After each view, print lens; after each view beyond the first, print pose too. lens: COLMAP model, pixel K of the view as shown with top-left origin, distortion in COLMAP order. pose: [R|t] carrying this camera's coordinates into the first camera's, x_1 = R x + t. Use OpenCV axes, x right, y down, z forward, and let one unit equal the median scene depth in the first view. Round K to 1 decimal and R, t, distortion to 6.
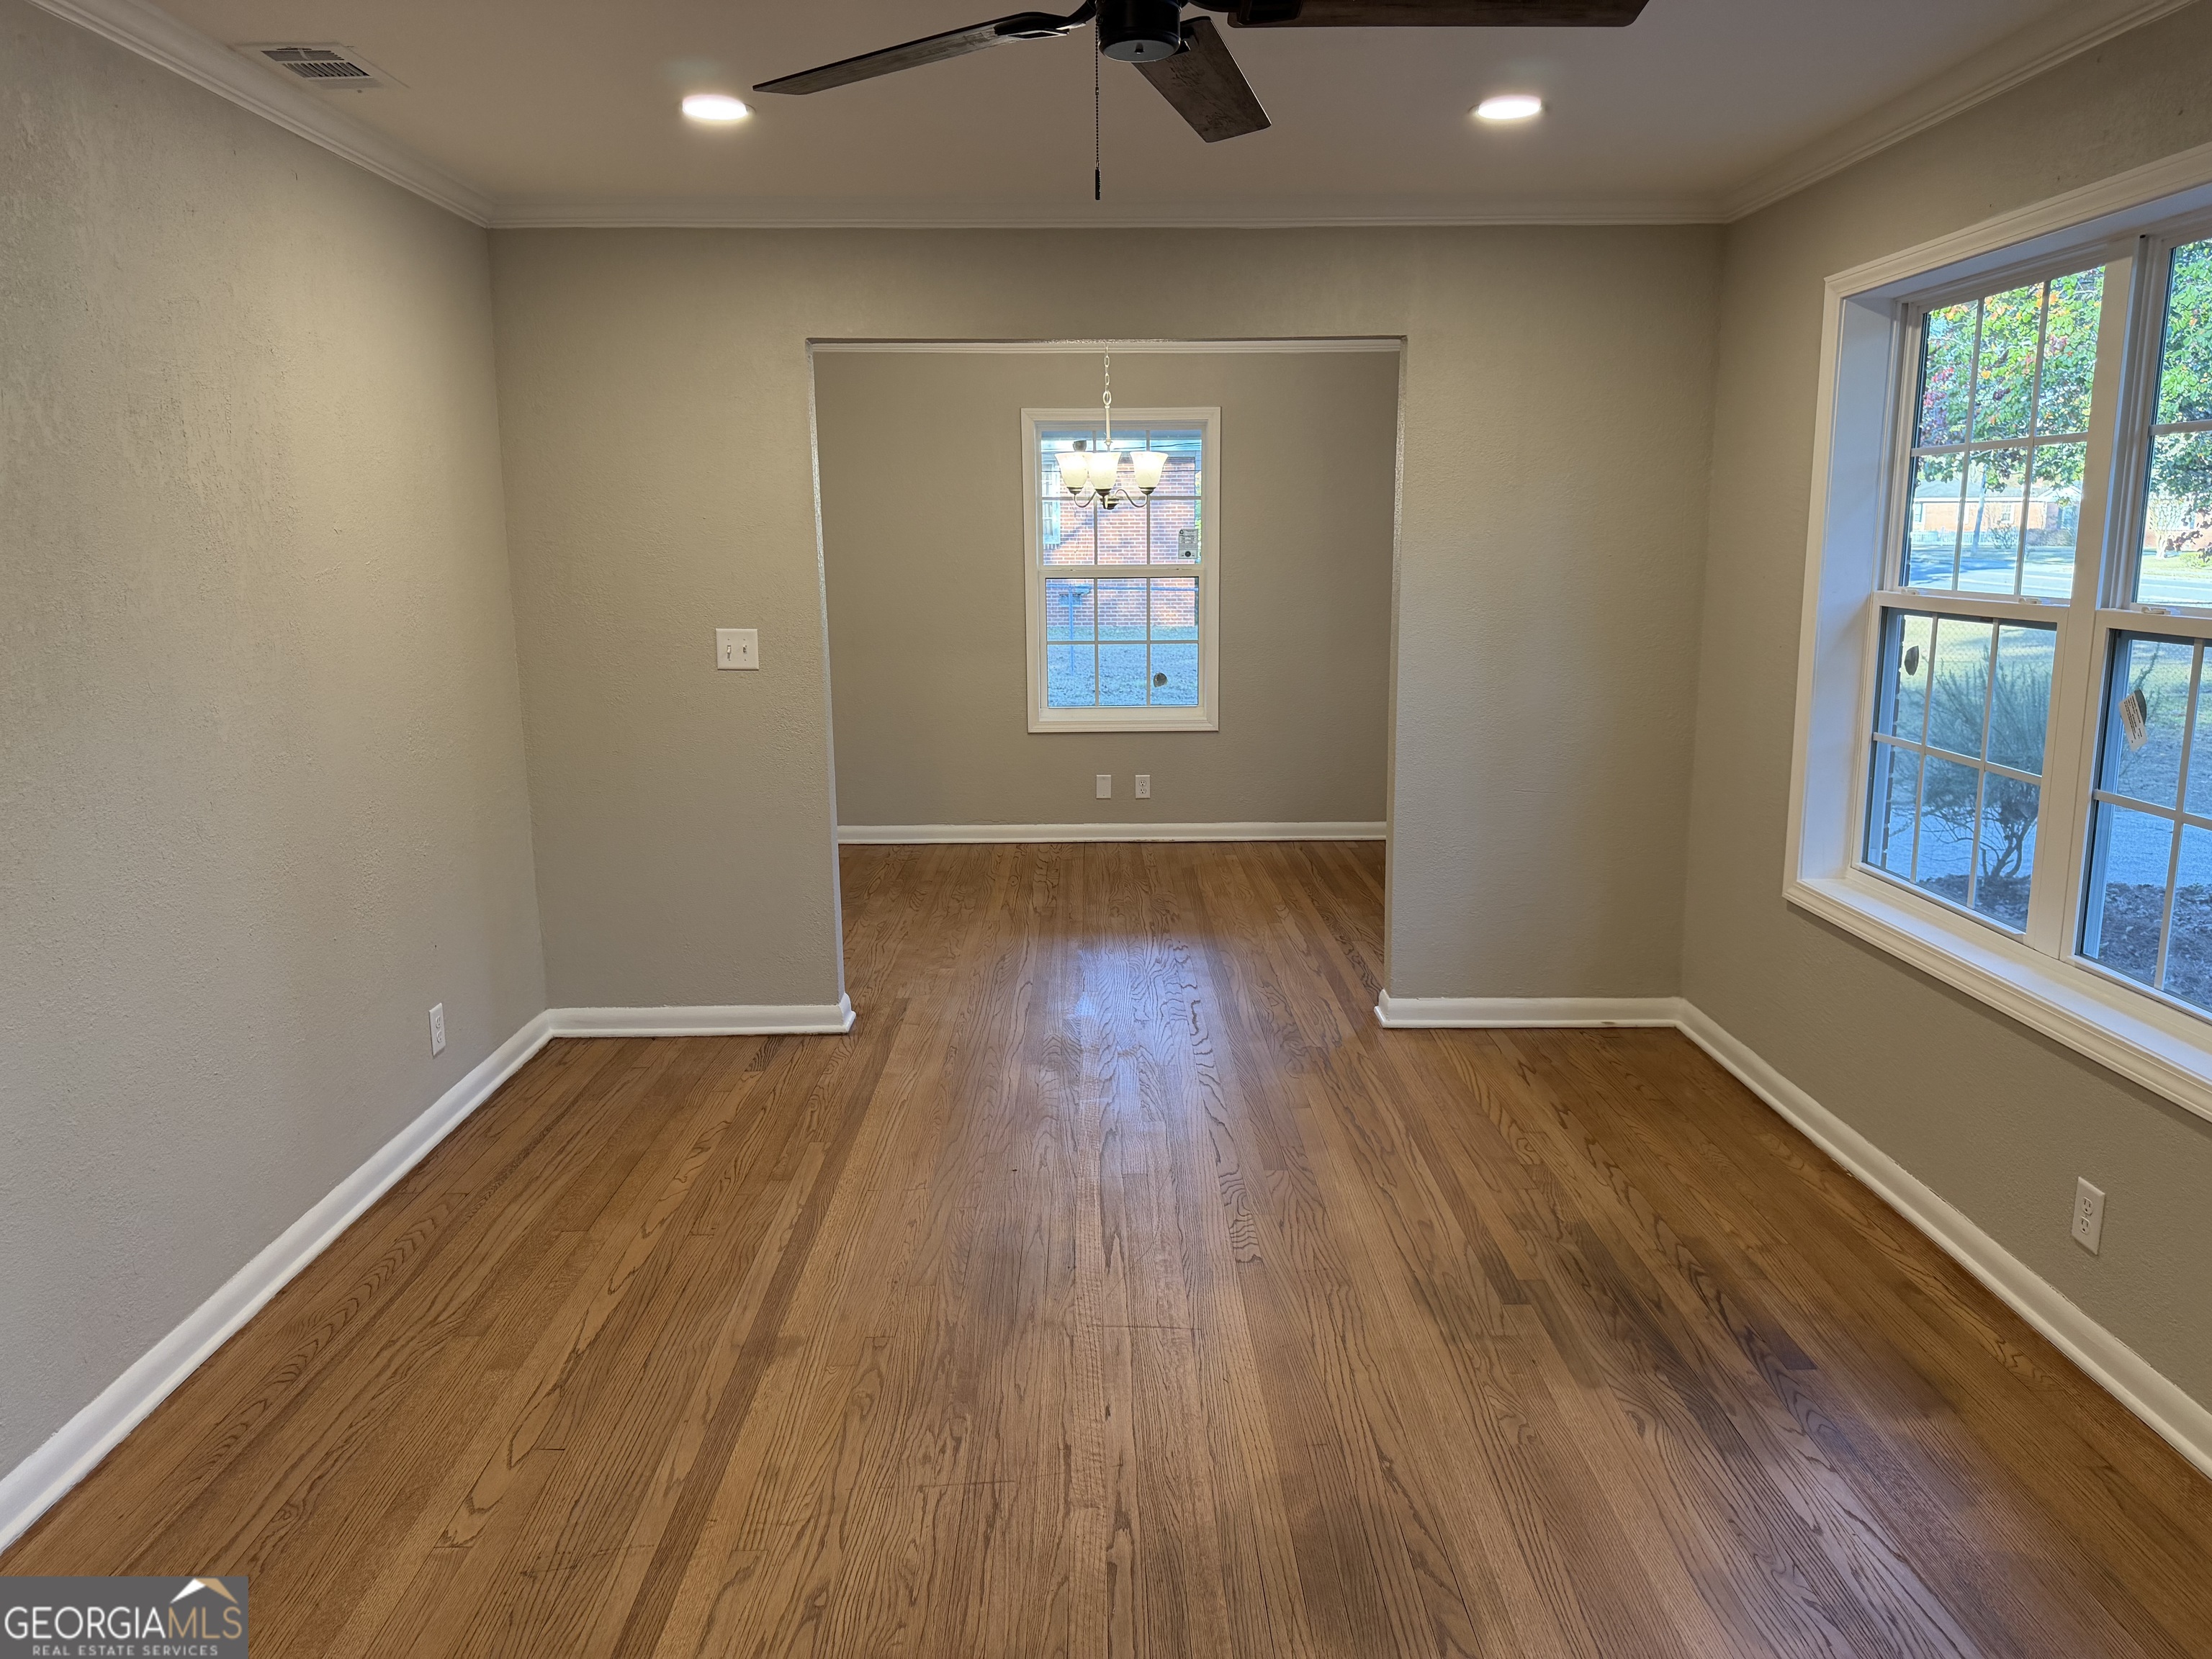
lens RADIAL K [[1554.1, 0, 1108.4], [0, 1554.1, 821.7], [0, 0, 1]] dist [0.048577, -0.060858]
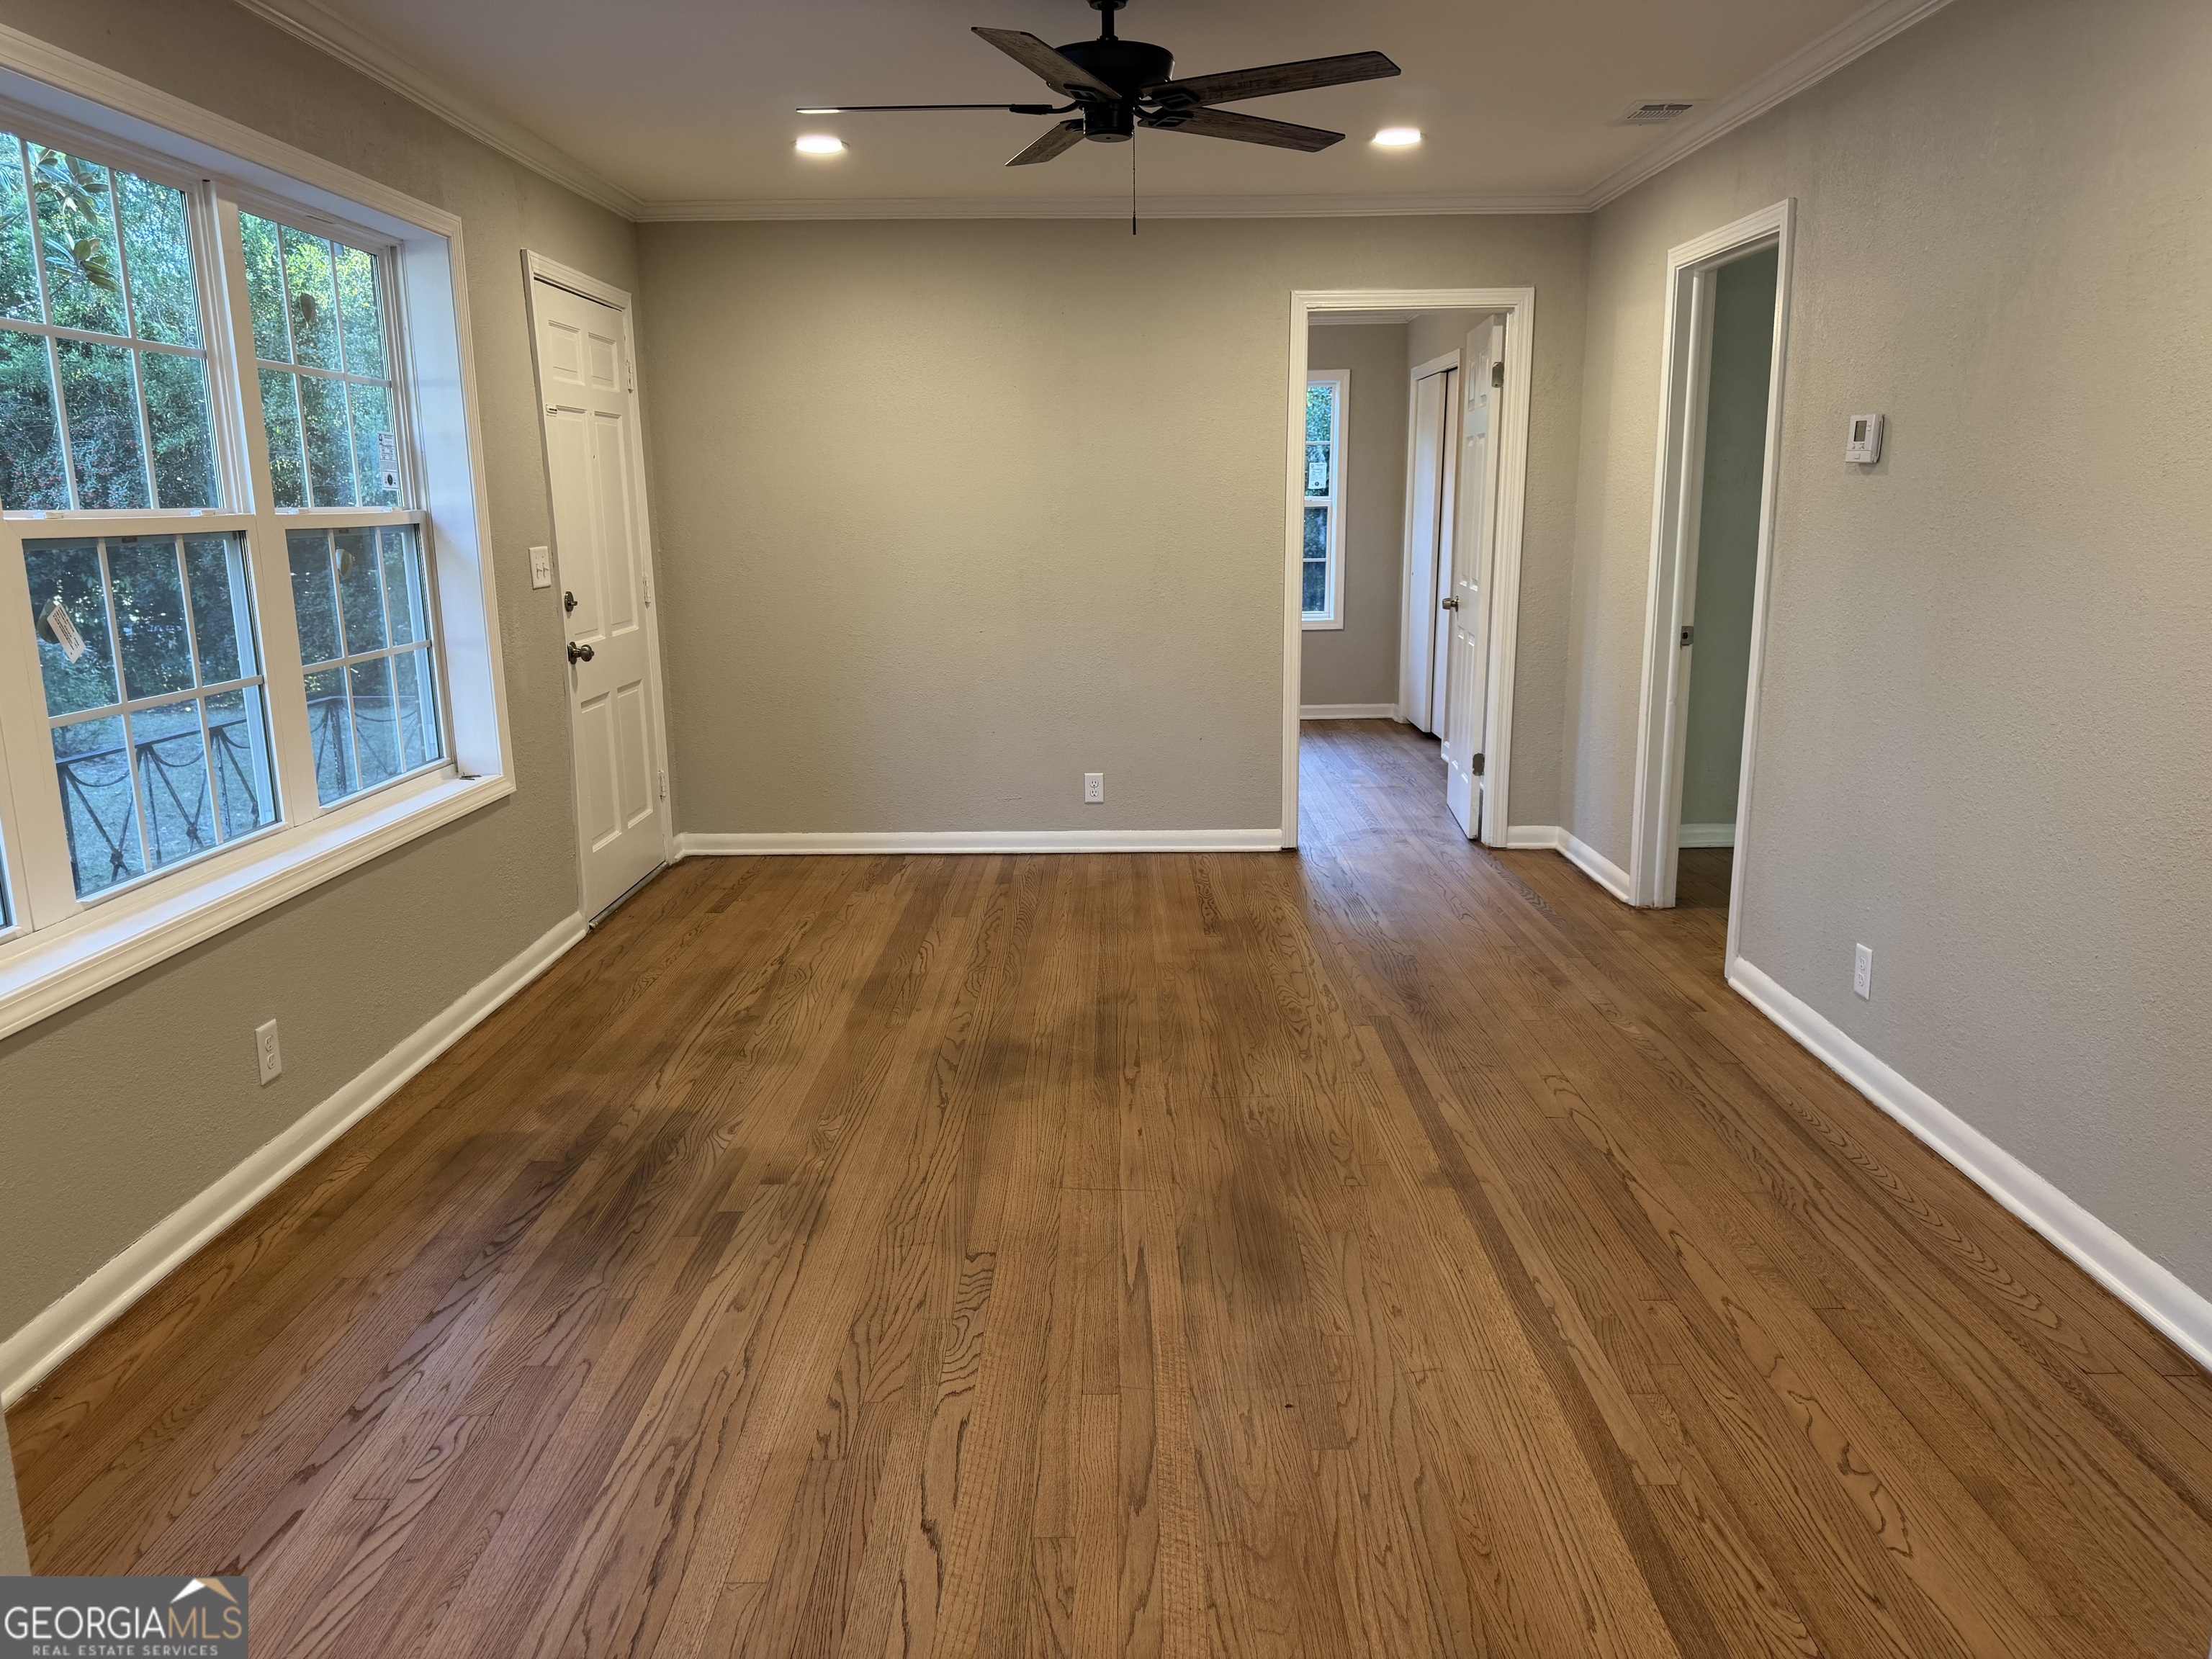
lens RADIAL K [[1554.1, 0, 1111.9], [0, 1554.1, 840.4], [0, 0, 1]] dist [0.048577, -0.060858]
pose [[-0.999779, 0.012099, 0.017211, -0.001865], [0.017799, 0.922588, 0.385376, -0.290501], [-0.011216, 0.385597, -0.922599, 1.834614]]
